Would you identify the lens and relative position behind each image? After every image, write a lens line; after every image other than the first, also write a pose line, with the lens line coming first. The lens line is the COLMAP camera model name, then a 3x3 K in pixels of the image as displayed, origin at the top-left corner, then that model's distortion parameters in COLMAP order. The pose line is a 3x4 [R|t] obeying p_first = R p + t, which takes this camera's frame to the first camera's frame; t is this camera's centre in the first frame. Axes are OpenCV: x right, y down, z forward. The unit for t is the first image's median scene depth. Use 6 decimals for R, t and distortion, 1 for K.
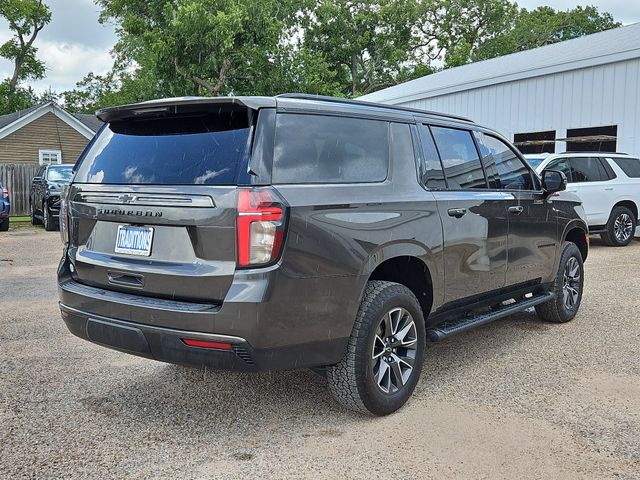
lens RADIAL K [[703.7, 0, 317.4], [0, 703.7, 216.6], [0, 0, 1]] dist [0.001640, -0.003553]
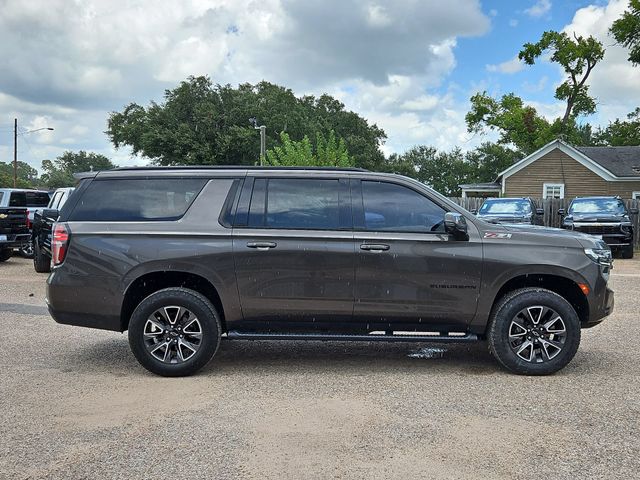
lens RADIAL K [[703.7, 0, 317.4], [0, 703.7, 216.6], [0, 0, 1]] dist [0.001640, -0.003553]
pose [[0.602344, 0.004567, -0.798224, 1.496087], [-0.037271, 0.999054, -0.022408, -0.033990], [0.797366, 0.043248, 0.601944, 0.355273]]
